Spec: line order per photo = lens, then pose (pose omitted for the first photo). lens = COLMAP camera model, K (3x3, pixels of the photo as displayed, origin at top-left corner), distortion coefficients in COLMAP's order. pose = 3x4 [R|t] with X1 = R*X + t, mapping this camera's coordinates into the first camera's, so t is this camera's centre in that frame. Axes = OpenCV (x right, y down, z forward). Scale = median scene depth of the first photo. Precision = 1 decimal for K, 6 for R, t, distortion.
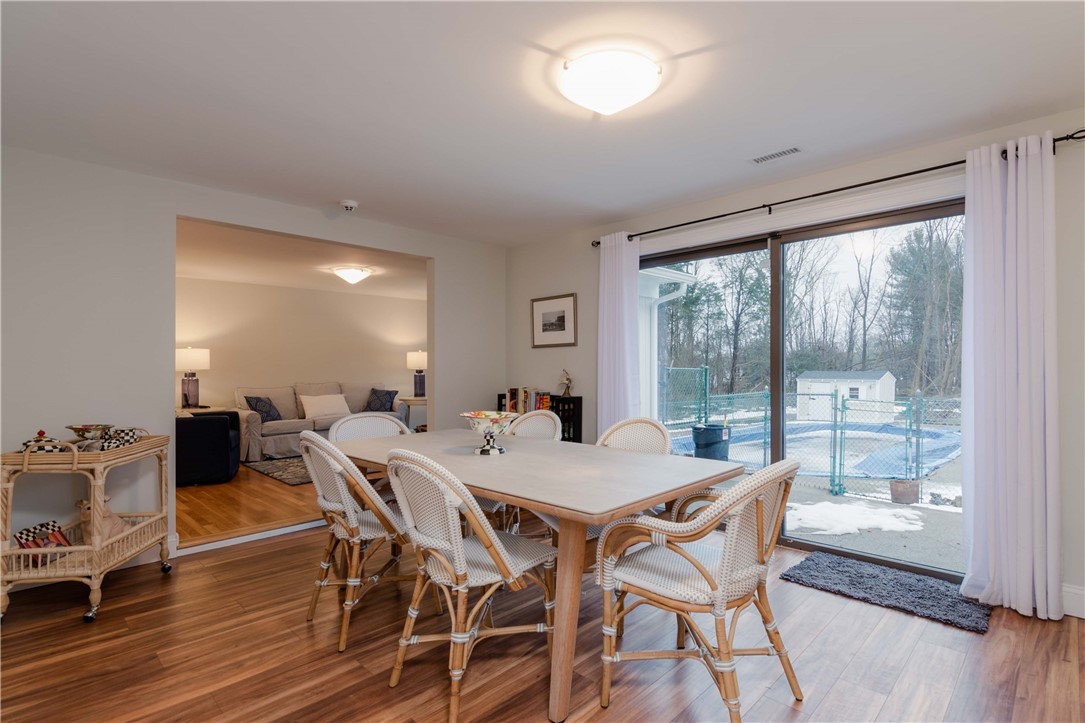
lens RADIAL K [[526.7, 0, 547.2], [0, 526.7, 366.0], [0, 0, 1]] dist [-0.000969, 0.001541]
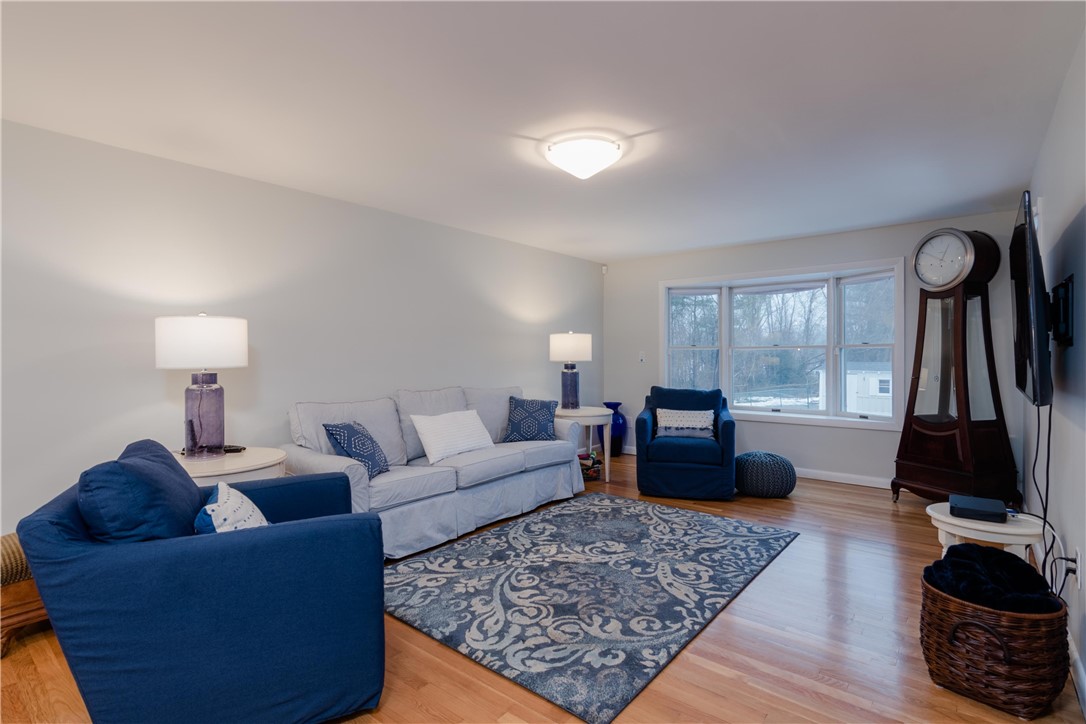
lens RADIAL K [[527.2, 0, 535.9], [0, 527.2, 361.1], [0, 0, 1]] dist [-0.000969, 0.001541]
pose [[0.994136, 0.000856, 0.108138, -0.375676], [-0.002037, 0.999939, 0.010811, -0.001957], [-0.108122, -0.010968, 0.994077, 0.449528]]
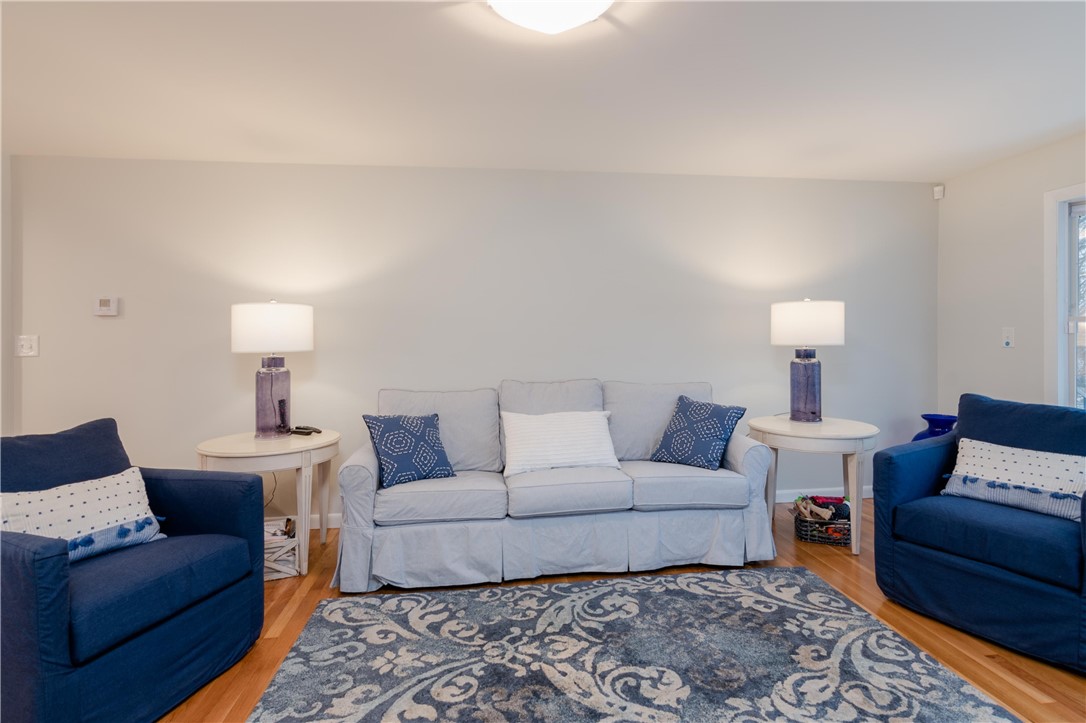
lens RADIAL K [[527.2, 0, 565.9], [0, 527.2, 345.3], [0, 0, 1]] dist [-0.000969, 0.001541]
pose [[0.801892, 0.004626, -0.597451, -0.168637], [0.006078, 0.999855, 0.015899, -0.002786], [0.597438, -0.016381, 0.801747, 0.649577]]
